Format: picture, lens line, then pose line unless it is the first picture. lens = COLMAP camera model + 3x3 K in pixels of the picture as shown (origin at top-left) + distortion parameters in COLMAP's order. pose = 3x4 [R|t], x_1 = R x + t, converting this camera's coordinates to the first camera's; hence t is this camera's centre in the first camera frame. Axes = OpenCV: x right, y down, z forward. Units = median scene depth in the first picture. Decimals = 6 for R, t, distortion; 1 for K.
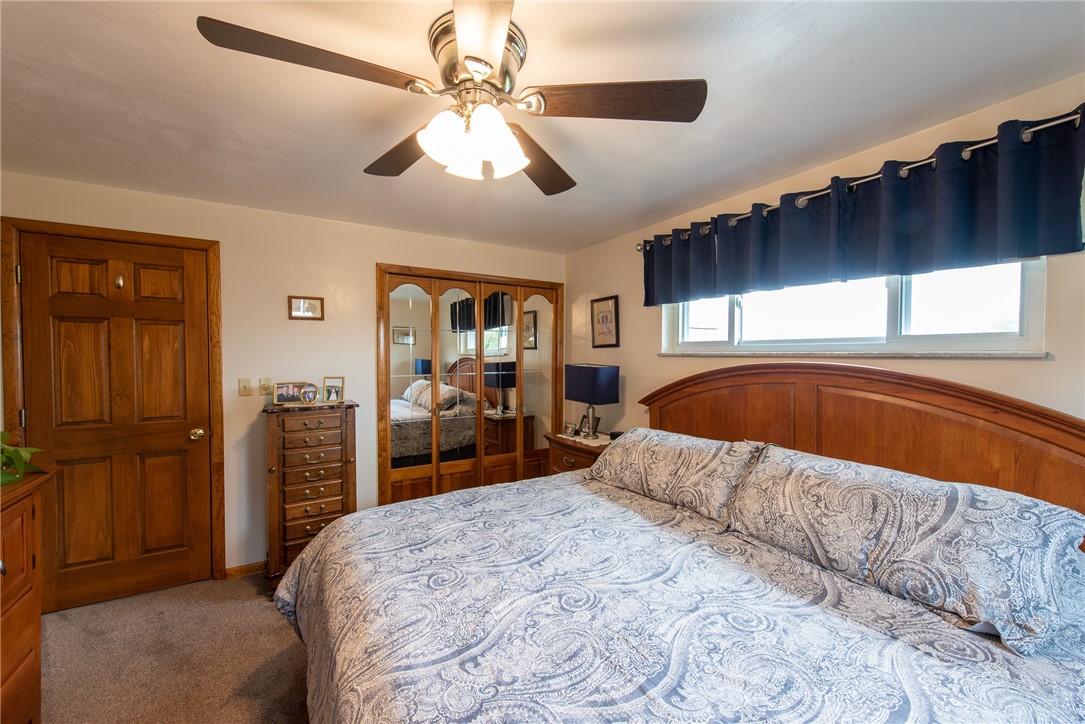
lens RADIAL K [[422.4, 0, 548.0], [0, 422.4, 364.2], [0, 0, 1]] dist [0.011182, -0.000974]
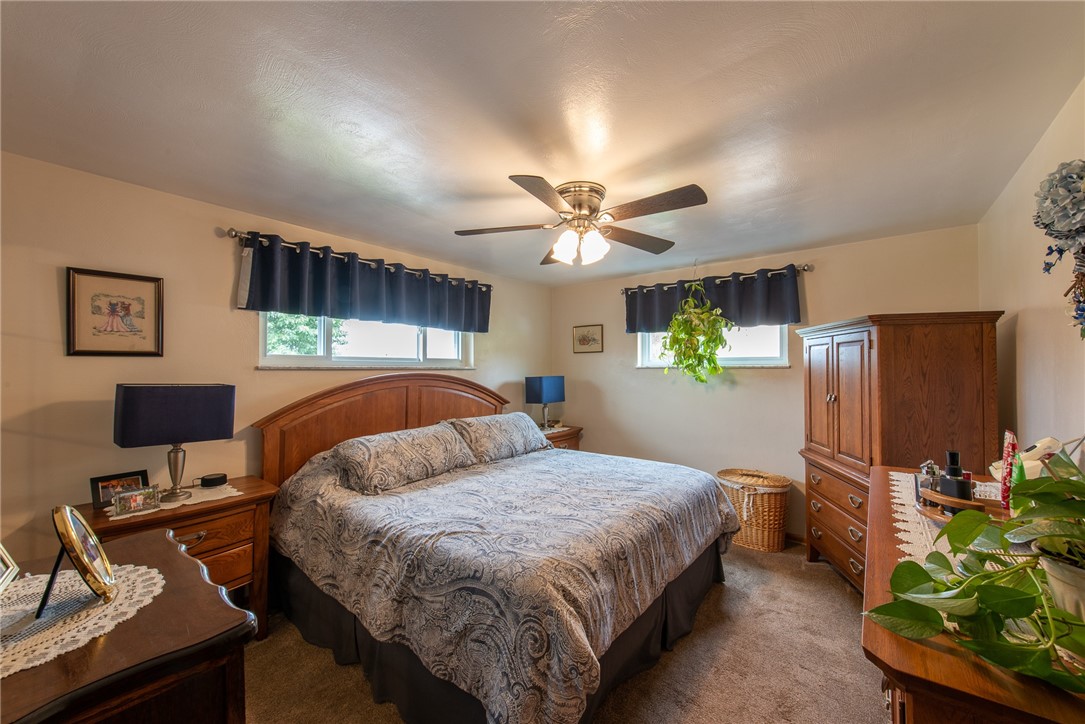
lens RADIAL K [[422.4, 0, 545.4], [0, 422.4, 362.3], [0, 0, 1]] dist [0.011182, -0.000974]
pose [[-0.350418, 0.014177, 0.936486, -1.045000], [0.022074, 0.999733, -0.006875, -0.021160], [-0.936333, 0.018263, -0.350638, 1.051572]]
